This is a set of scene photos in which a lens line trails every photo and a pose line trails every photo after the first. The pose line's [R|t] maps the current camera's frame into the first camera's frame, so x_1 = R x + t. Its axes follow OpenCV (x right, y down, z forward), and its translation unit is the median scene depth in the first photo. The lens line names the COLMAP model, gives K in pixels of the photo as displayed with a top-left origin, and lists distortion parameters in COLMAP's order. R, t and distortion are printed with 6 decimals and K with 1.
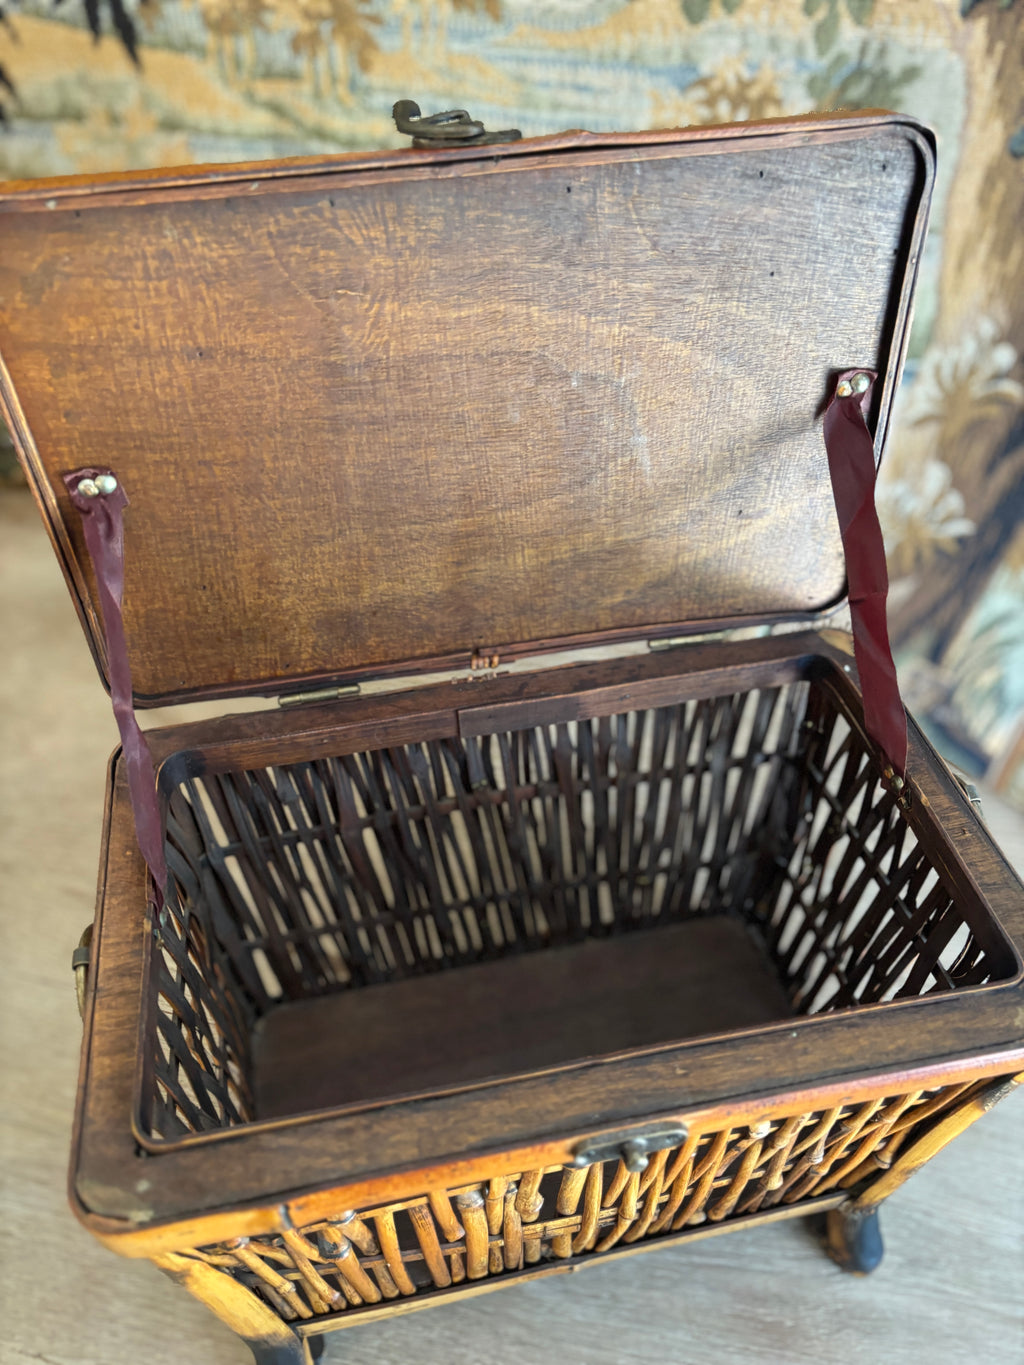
lens RADIAL K [[1084.8, 0, 508.8], [0, 1084.8, 705.8], [0, 0, 1]] dist [0.026105, -0.052698]
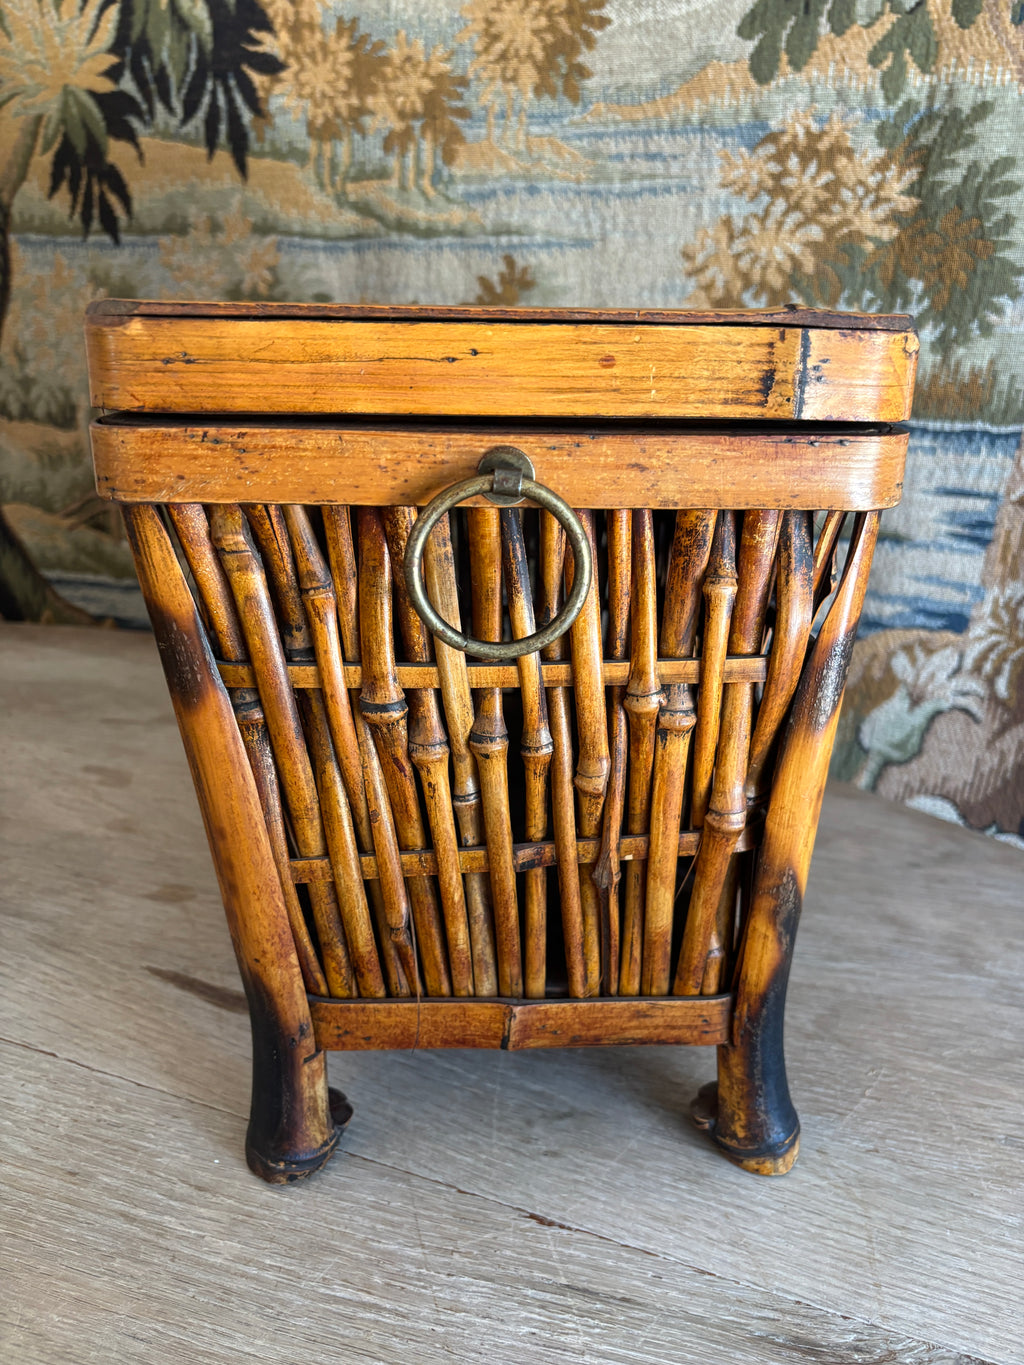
lens RADIAL K [[1084.8, 0, 516.9], [0, 1084.8, 683.8], [0, 0, 1]] dist [0.026105, -0.052698]
pose [[0.993506, 0.069551, -0.090043, 0.086459], [-0.103727, 0.878883, -0.465624, 0.470649], [0.046752, 0.471941, 0.880390, 0.421781]]
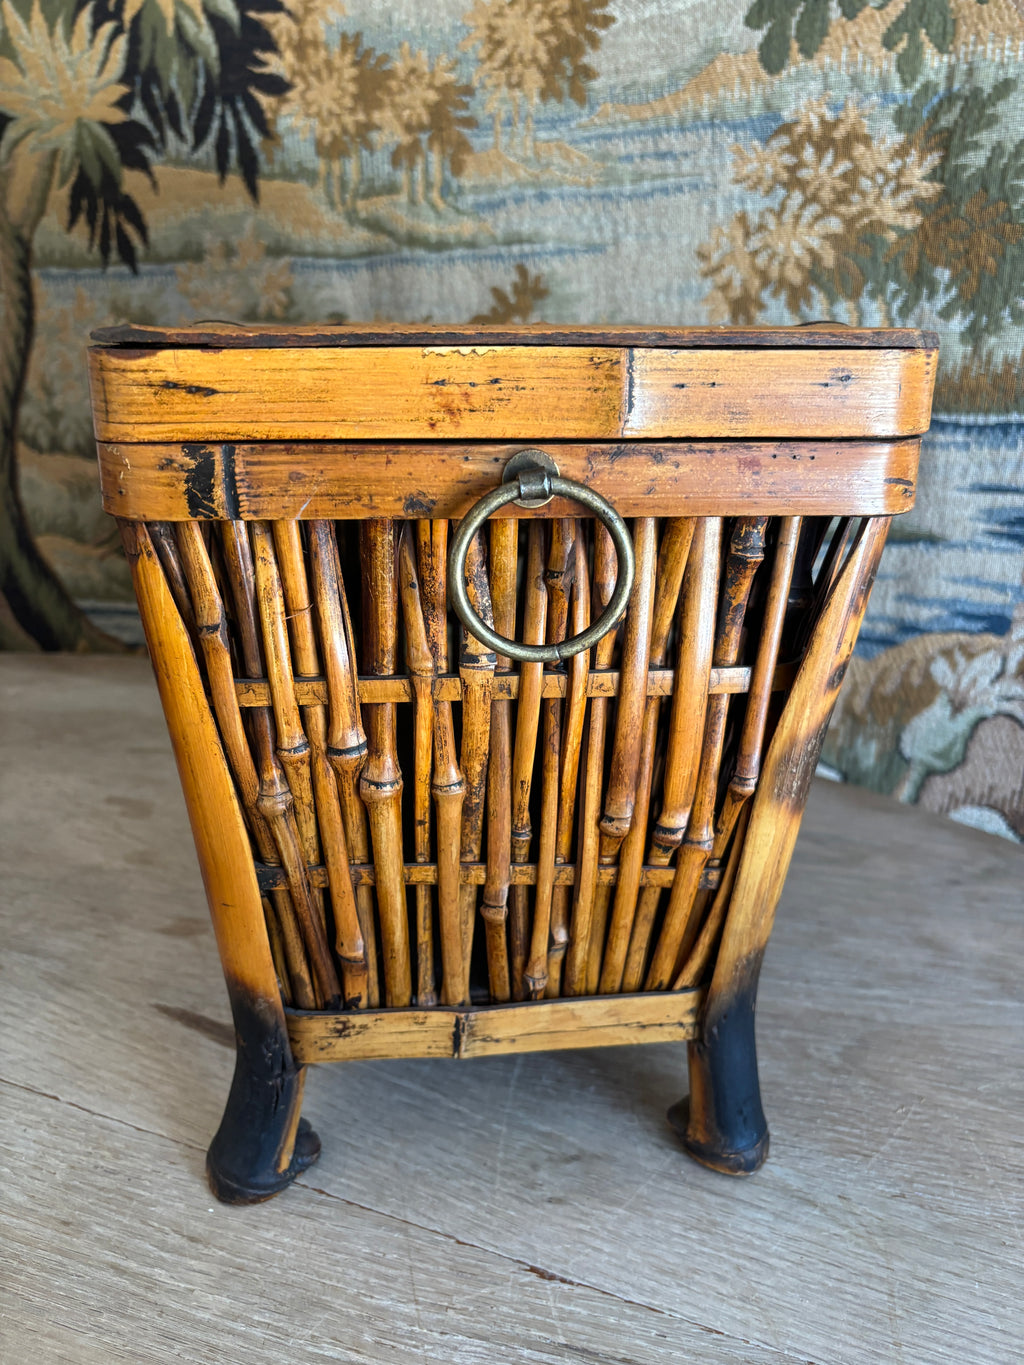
lens RADIAL K [[1084.8, 0, 515.4], [0, 1084.8, 691.1], [0, 0, 1]] dist [0.026105, -0.052698]
pose [[0.988324, 0.040330, -0.146935, 0.129243], [-0.104493, 0.881243, -0.460968, 0.441939], [0.110895, 0.470939, 0.875168, 0.445626]]
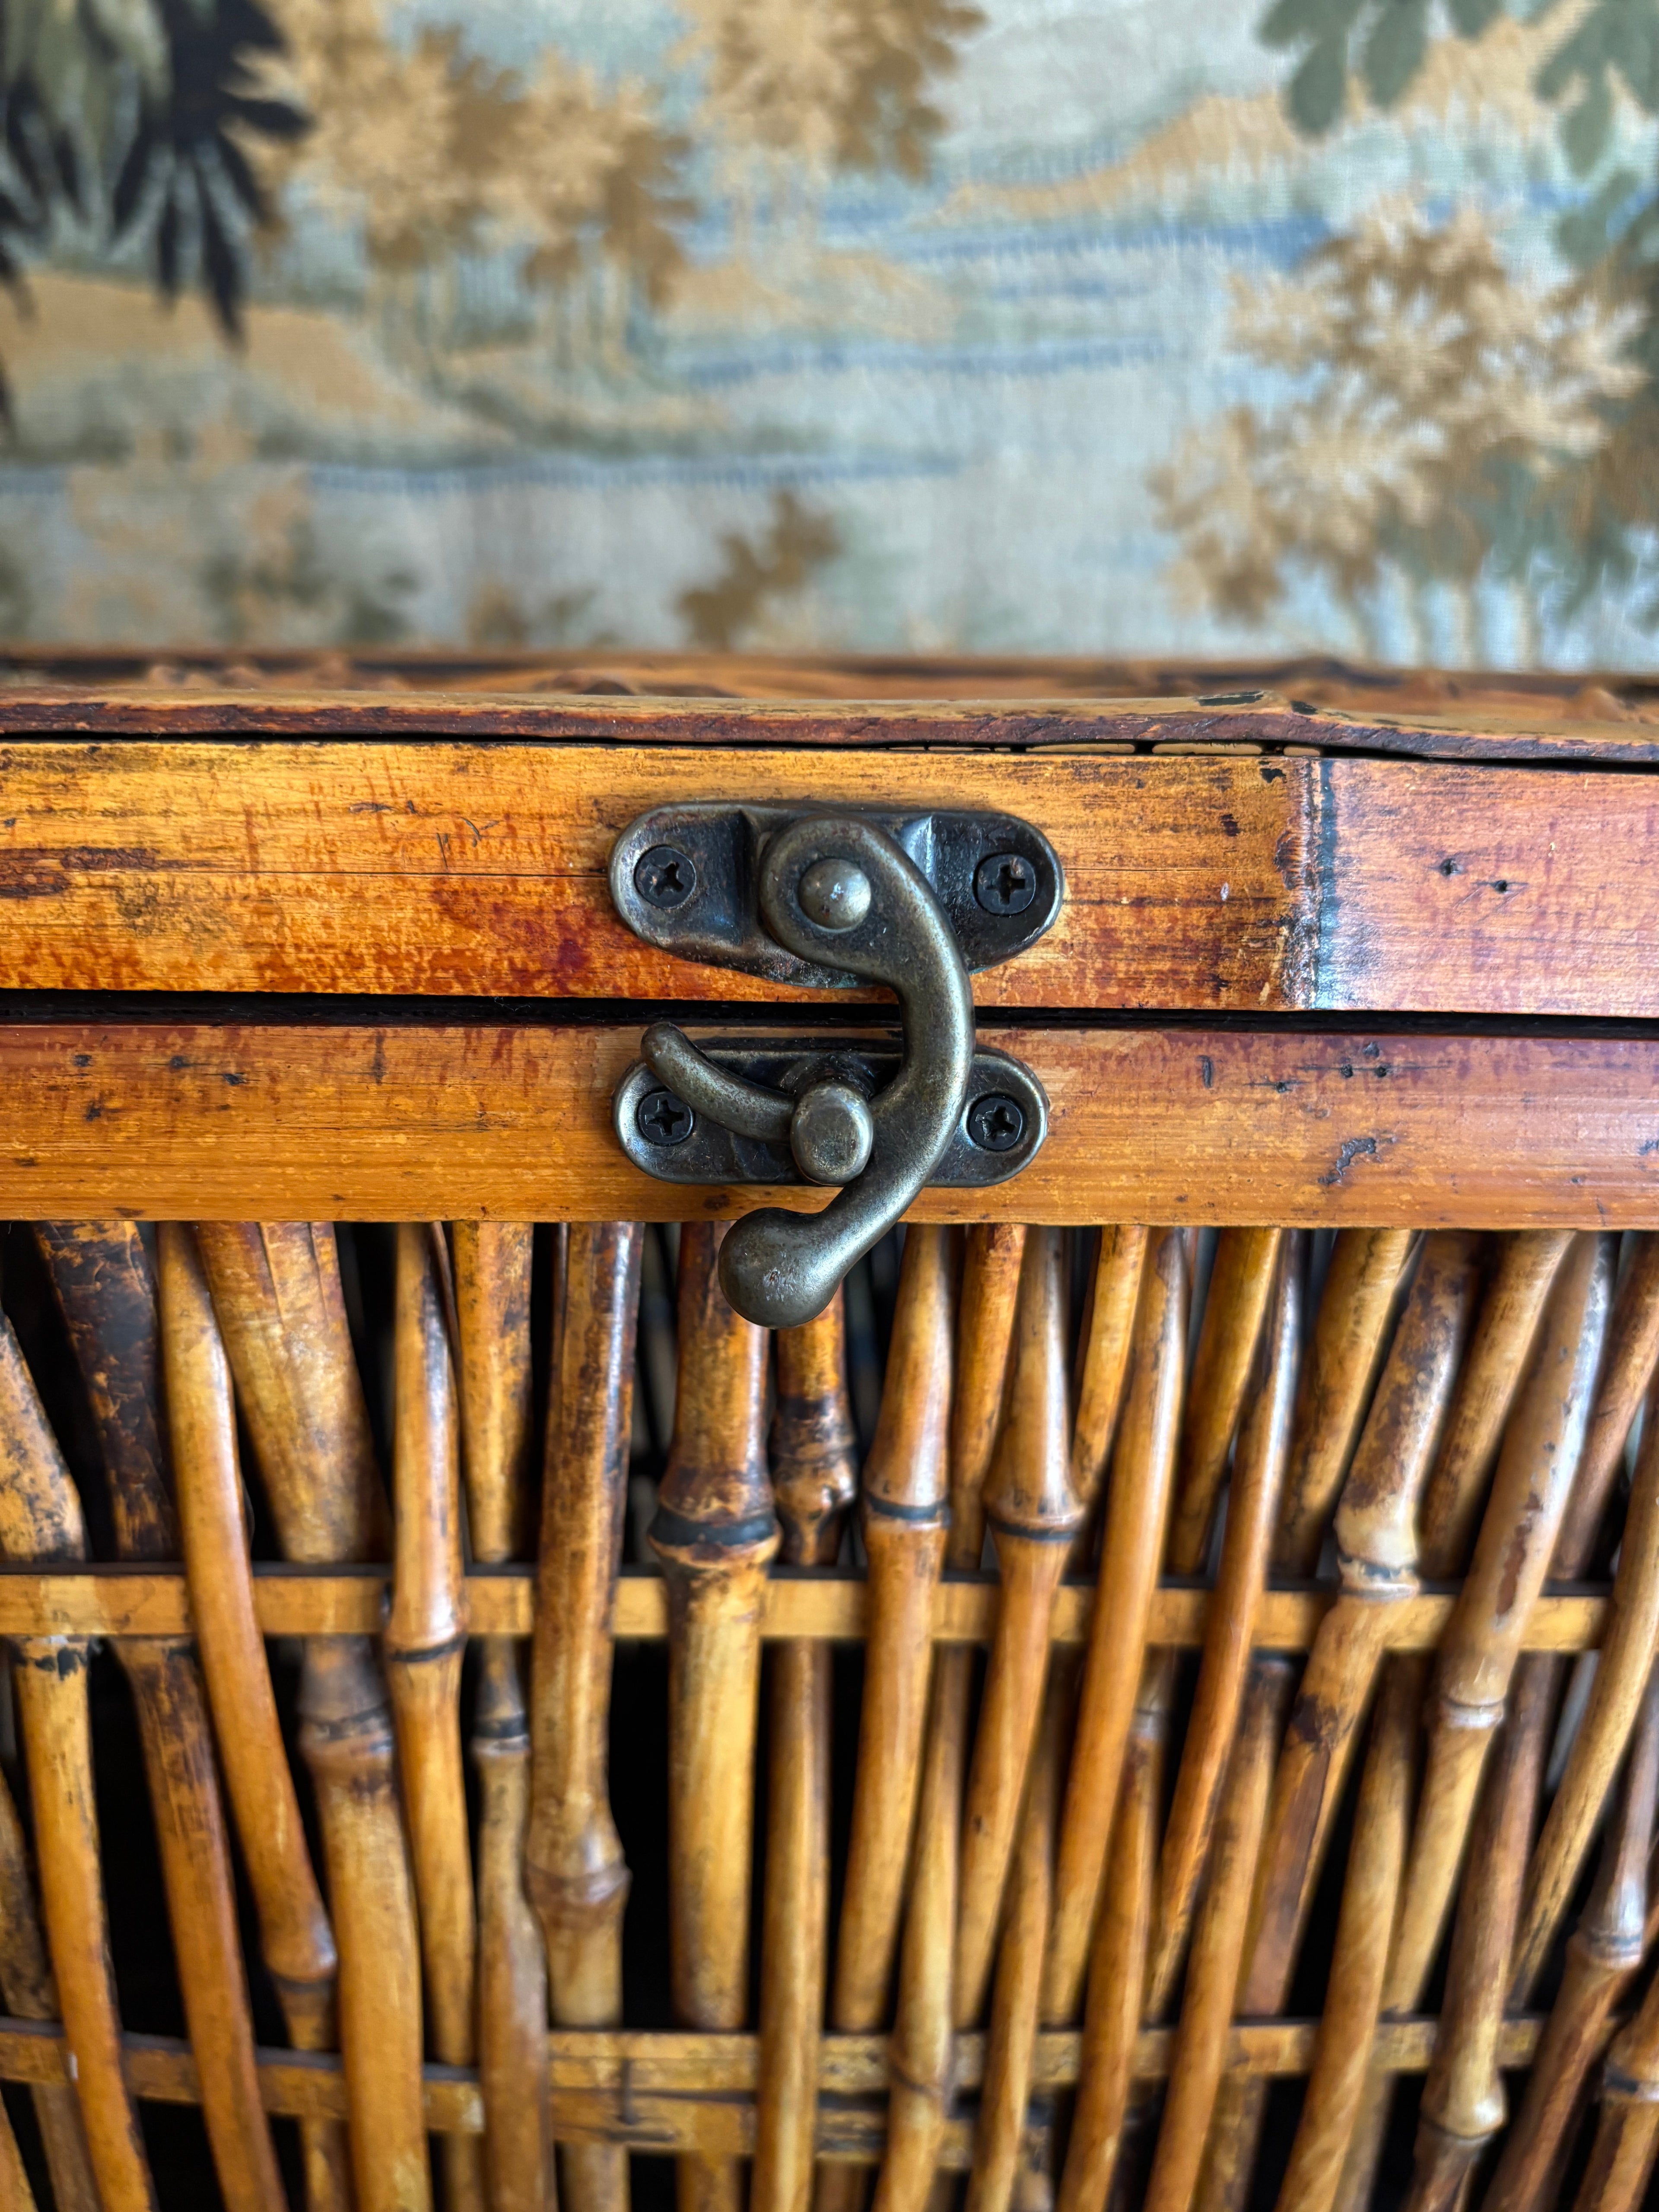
lens RADIAL K [[1757.9, 0, 816.3], [0, 1757.9, 1087.8], [0, 0, 1]] dist [0.026105, -0.052698]
pose [[0.998439, 0.031917, -0.045833, -0.007441], [-0.050662, 0.862994, -0.502667, 0.213313], [0.023510, 0.504204, 0.863264, 0.626539]]
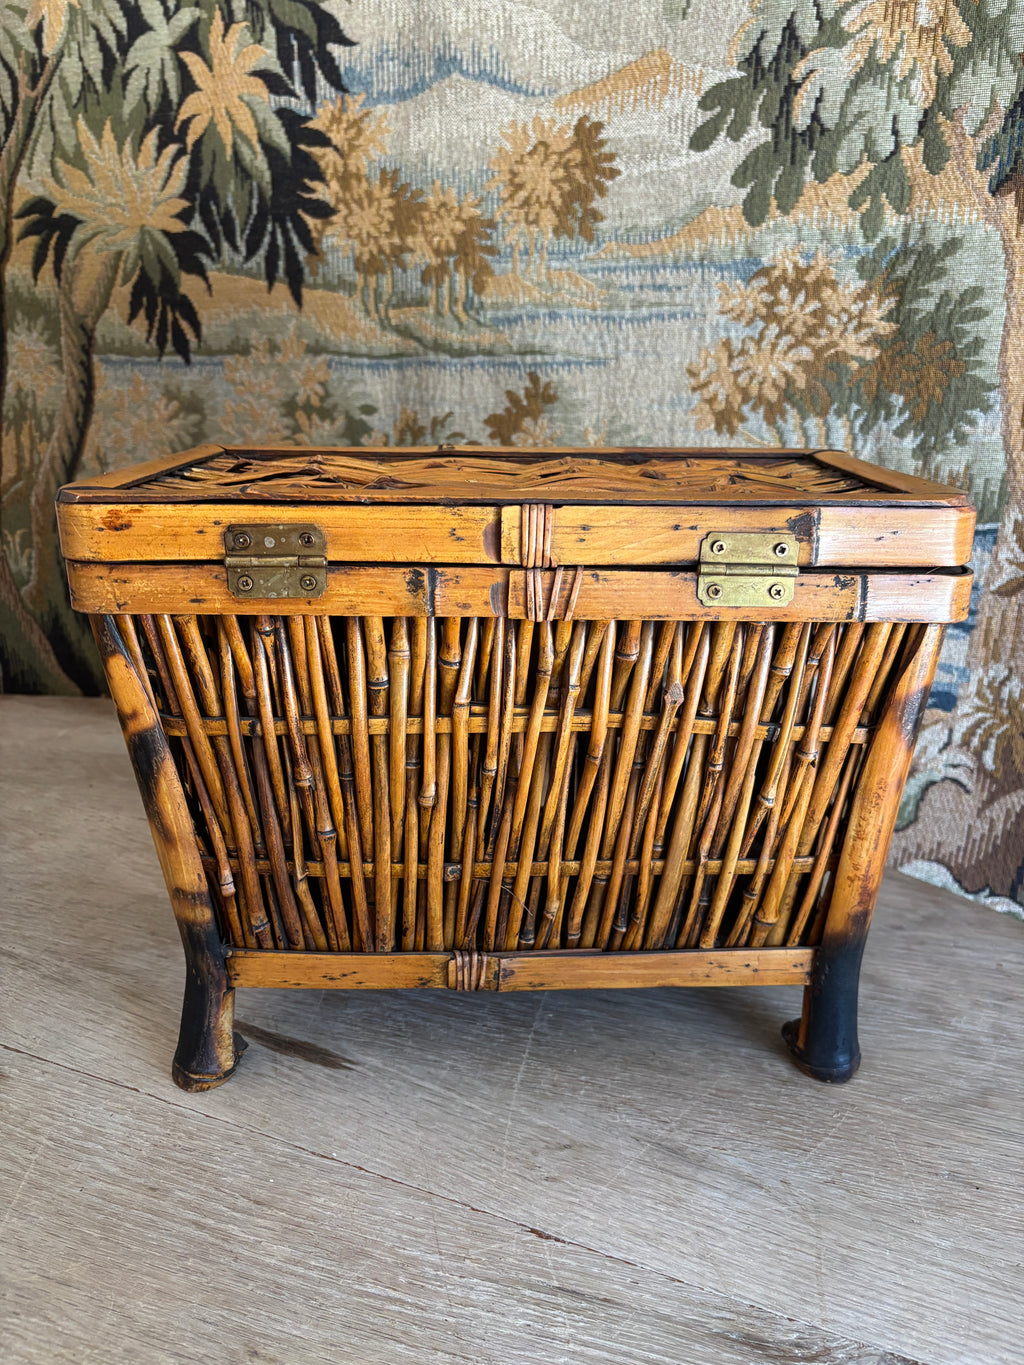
lens RADIAL K [[1084.8, 0, 512.6], [0, 1084.8, 680.6], [0, 0, 1]] dist [0.026105, -0.052698]
pose [[0.987799, 0.059146, -0.144064, 0.135525], [-0.124030, 0.858209, -0.498091, 0.499029], [0.094177, 0.509882, 0.855074, 0.274875]]
